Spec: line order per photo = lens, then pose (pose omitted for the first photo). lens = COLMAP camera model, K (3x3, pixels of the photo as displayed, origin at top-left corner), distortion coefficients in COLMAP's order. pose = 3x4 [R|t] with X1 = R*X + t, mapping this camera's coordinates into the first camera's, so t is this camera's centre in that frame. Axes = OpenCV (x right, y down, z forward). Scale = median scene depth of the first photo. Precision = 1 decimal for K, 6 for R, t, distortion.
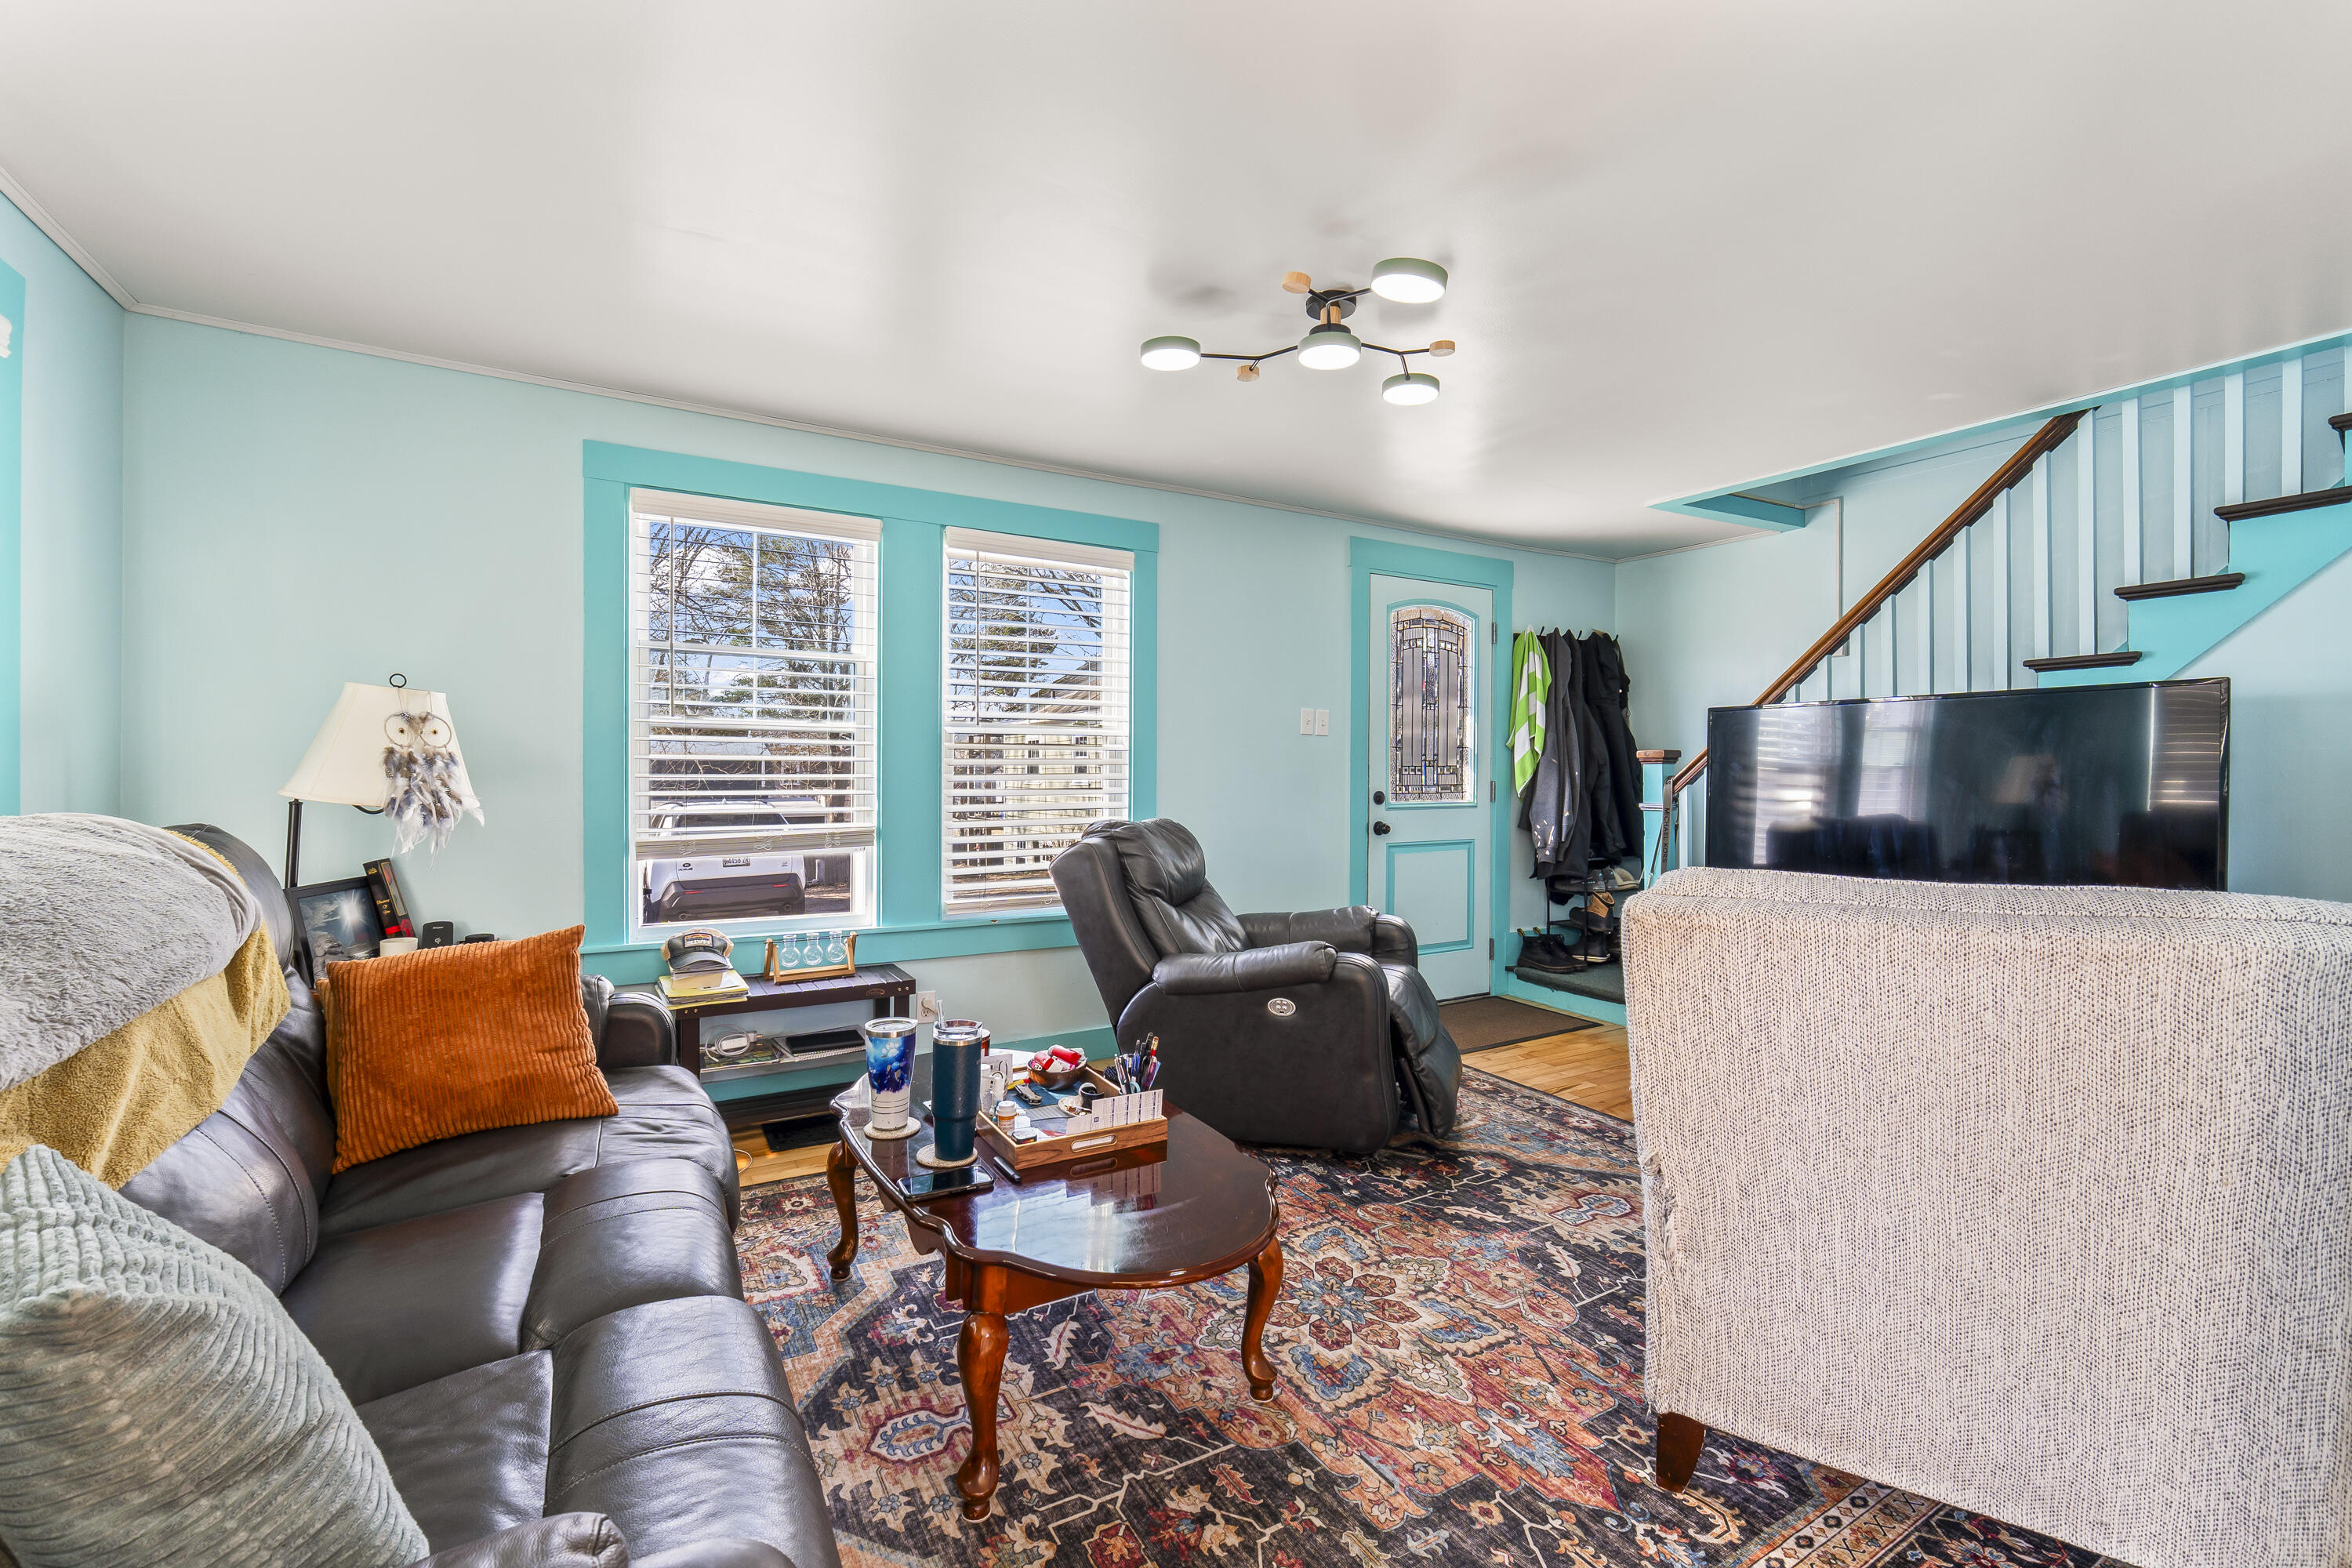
lens RADIAL K [[987.2, 0, 1165.5], [0, 987.2, 777.7], [0, 0, 1]] dist [-0.009985, -0.000182]
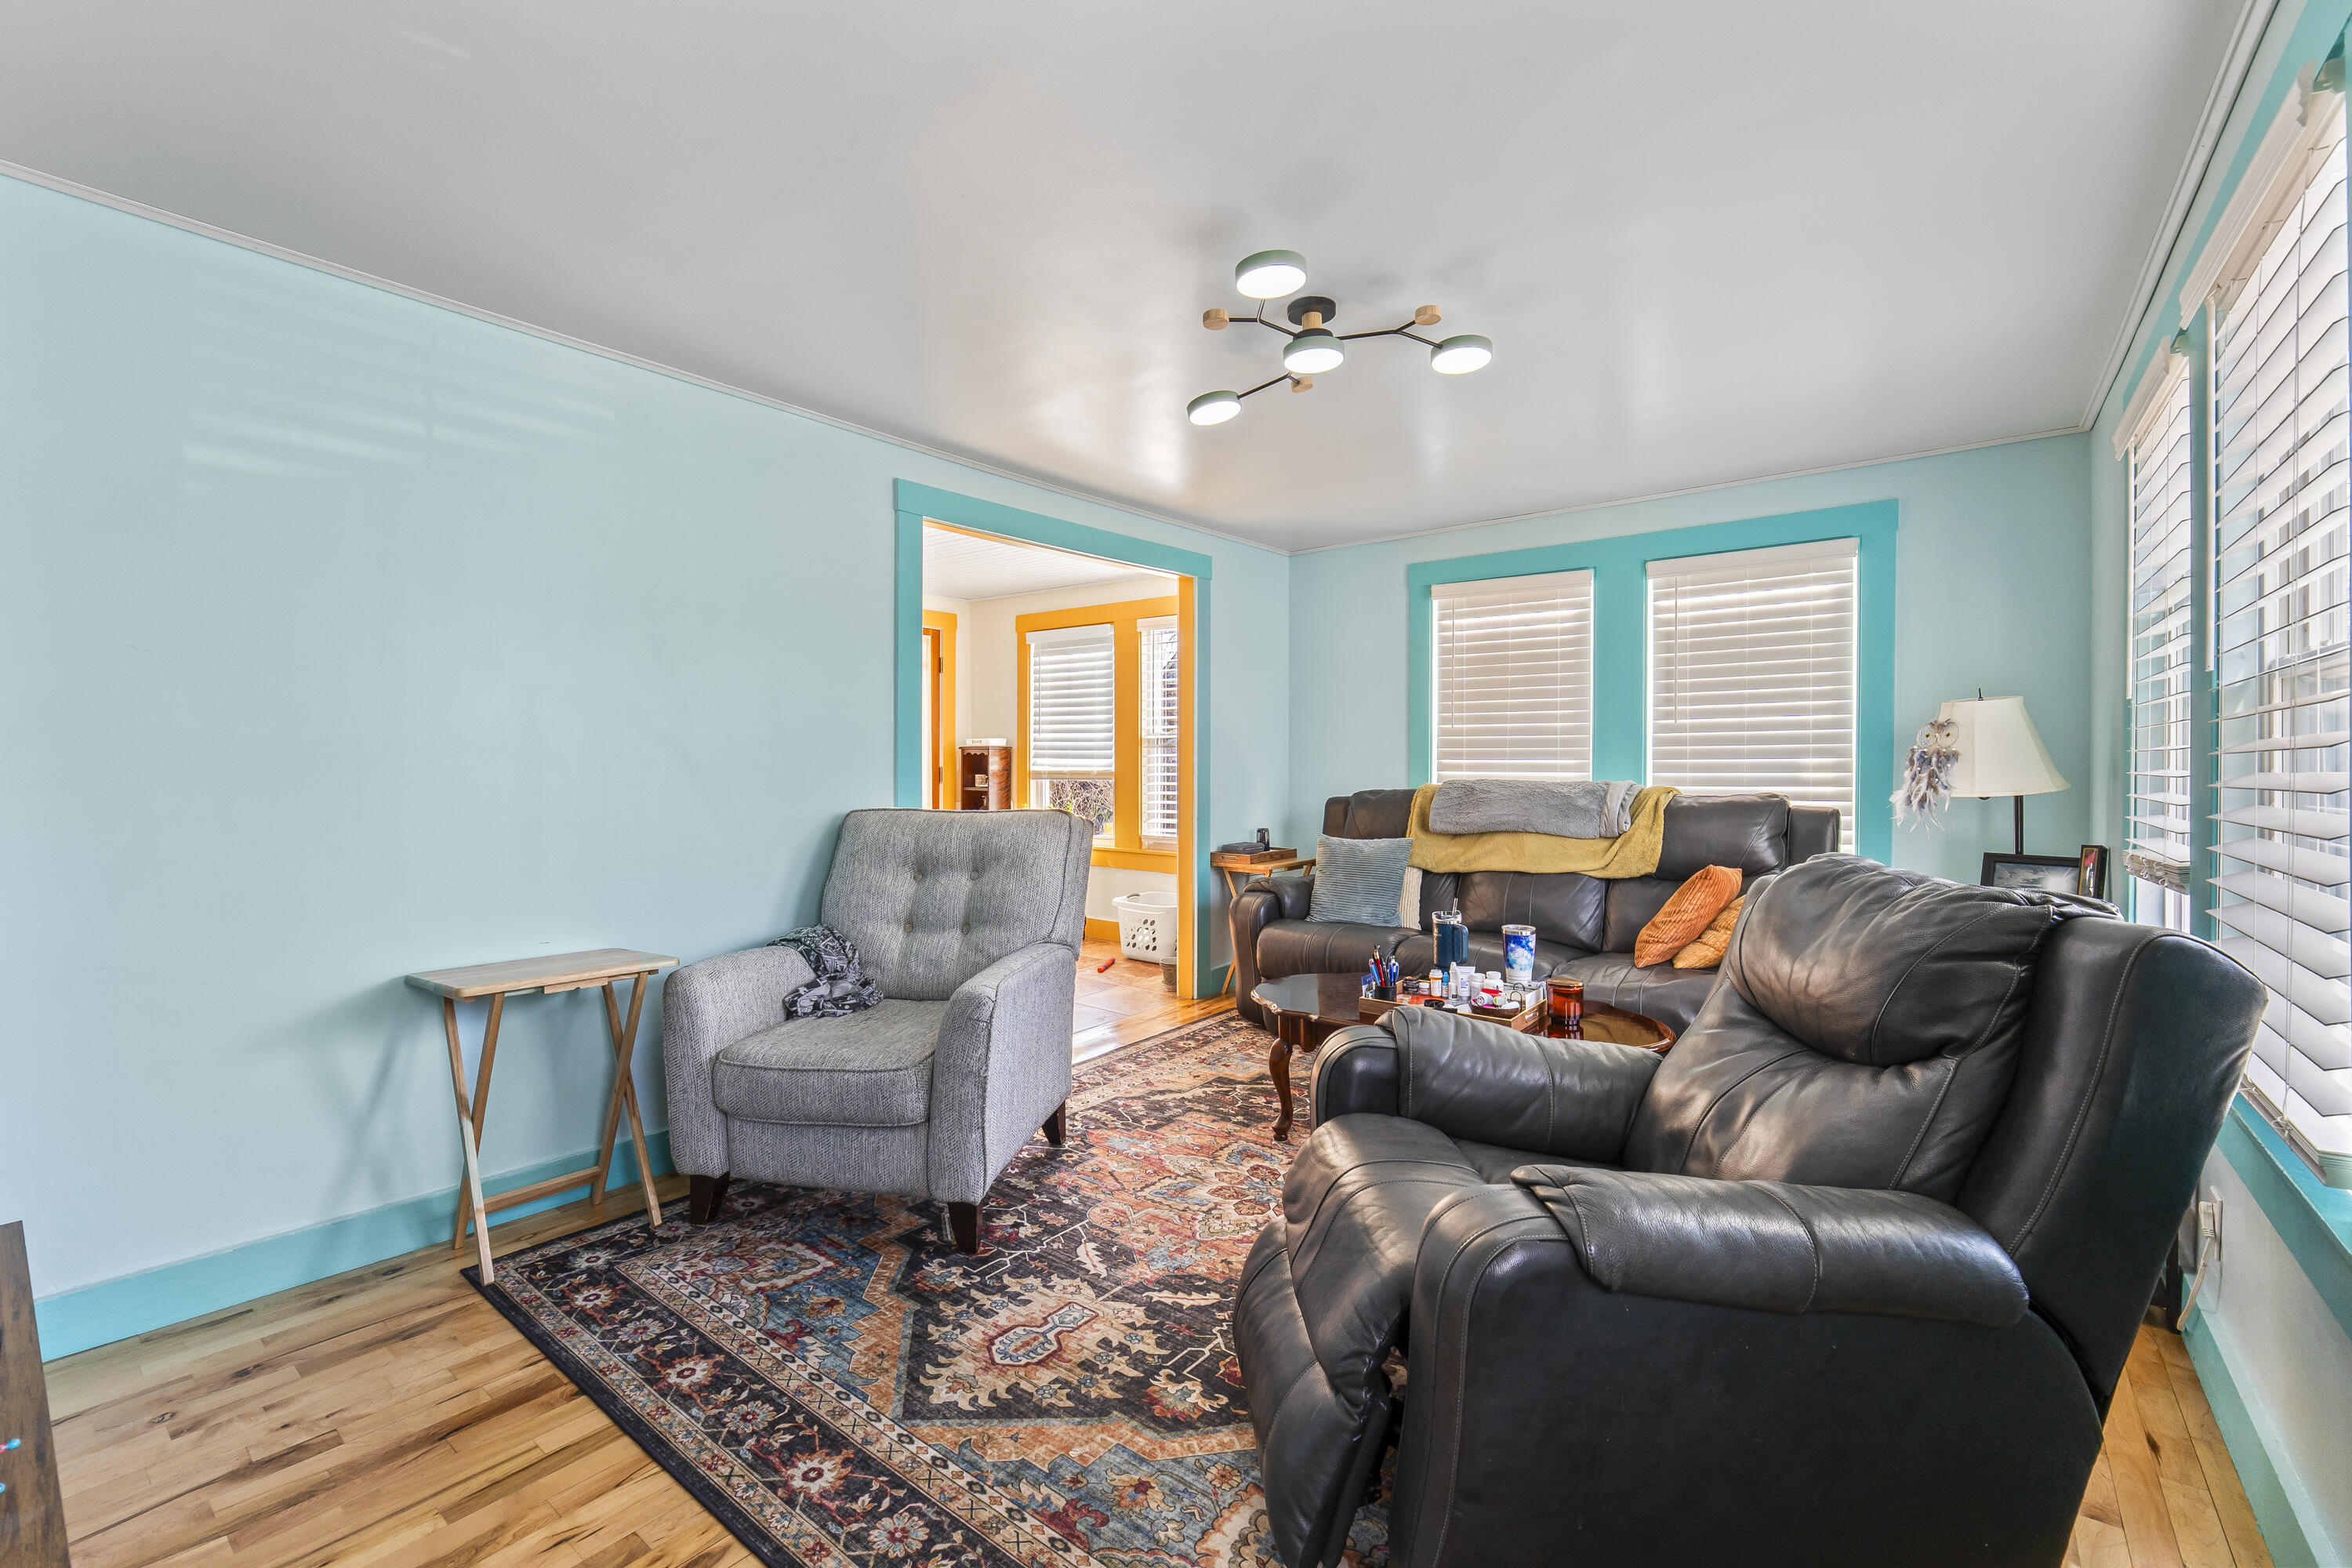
lens RADIAL K [[987.2, 0, 1180.5], [0, 987.2, 773.5], [0, 0, 1]] dist [-0.009985, -0.000182]
pose [[-0.925027, 0.000004, -0.379901, 0.455162], [-0.006790, 0.999840, 0.016543, -0.008525], [0.379840, 0.017883, -0.924879, 1.265898]]
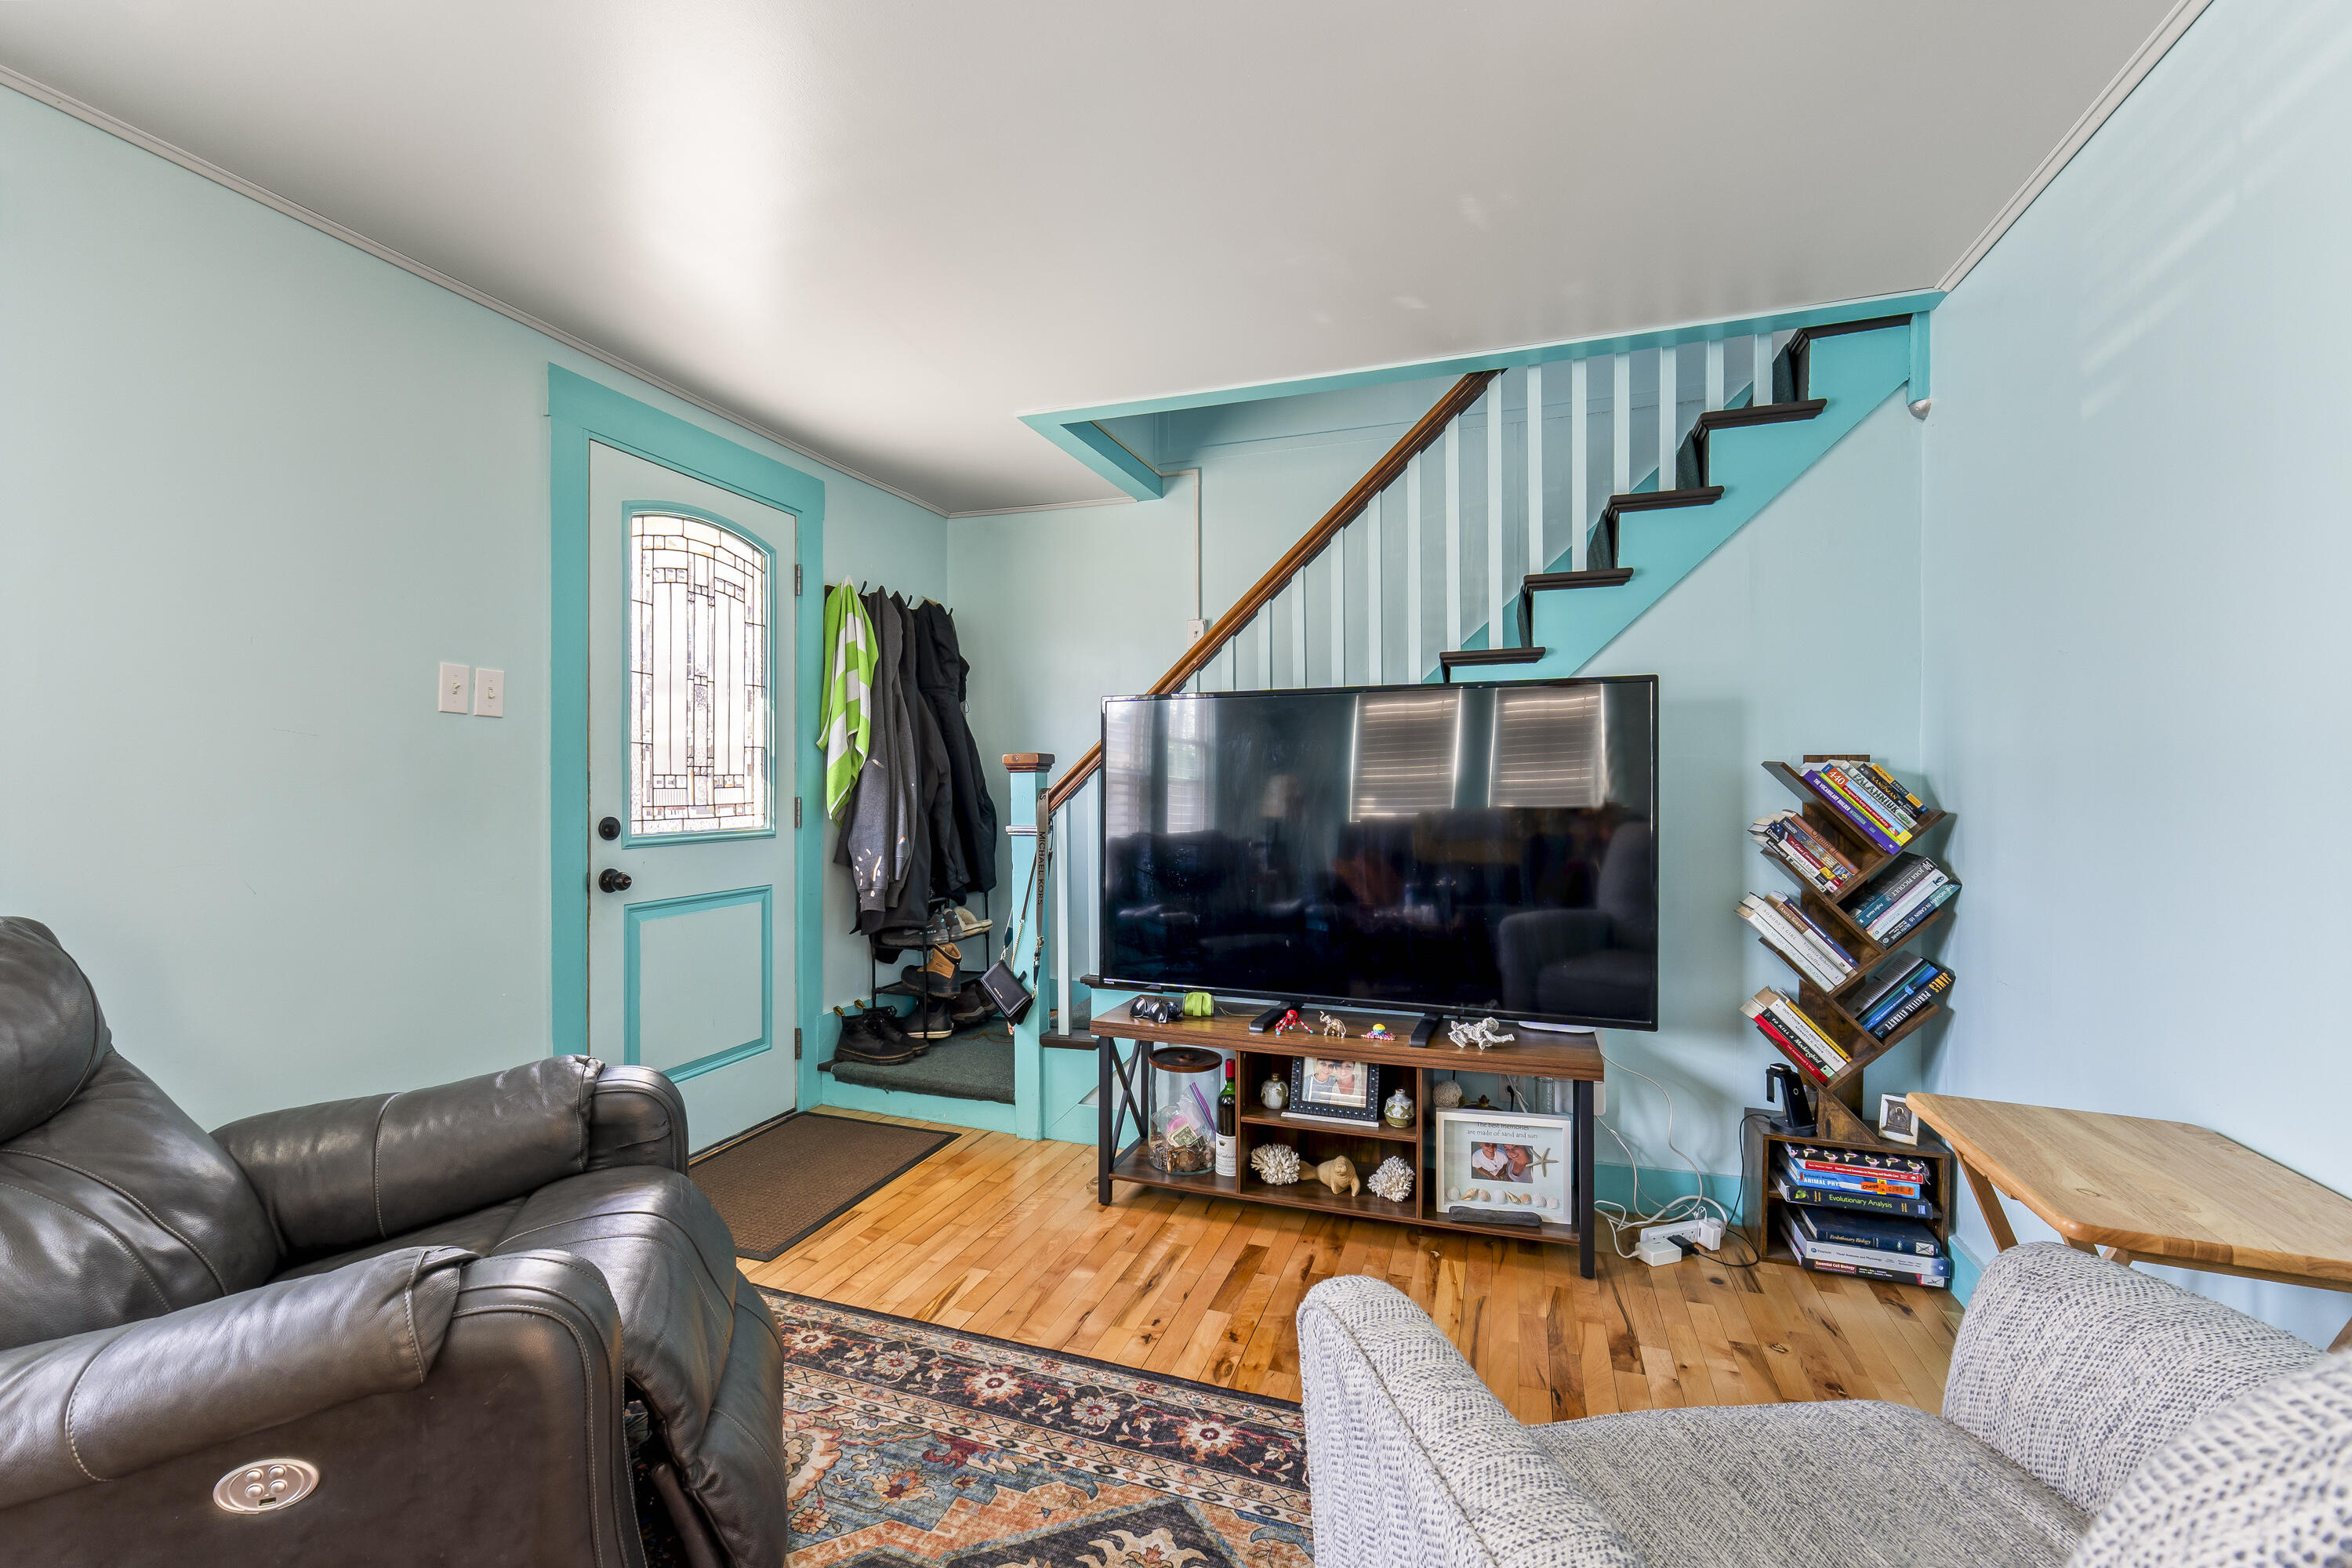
lens RADIAL K [[987.2, 0, 1158.0], [0, 987.2, 790.7], [0, 0, 1]] dist [-0.009985, -0.000182]
pose [[0.759495, -0.007308, 0.650472, 0.108342], [0.007607, 0.999968, 0.002352, -0.001048], [-0.650468, 0.003162, 0.759527, 0.445206]]
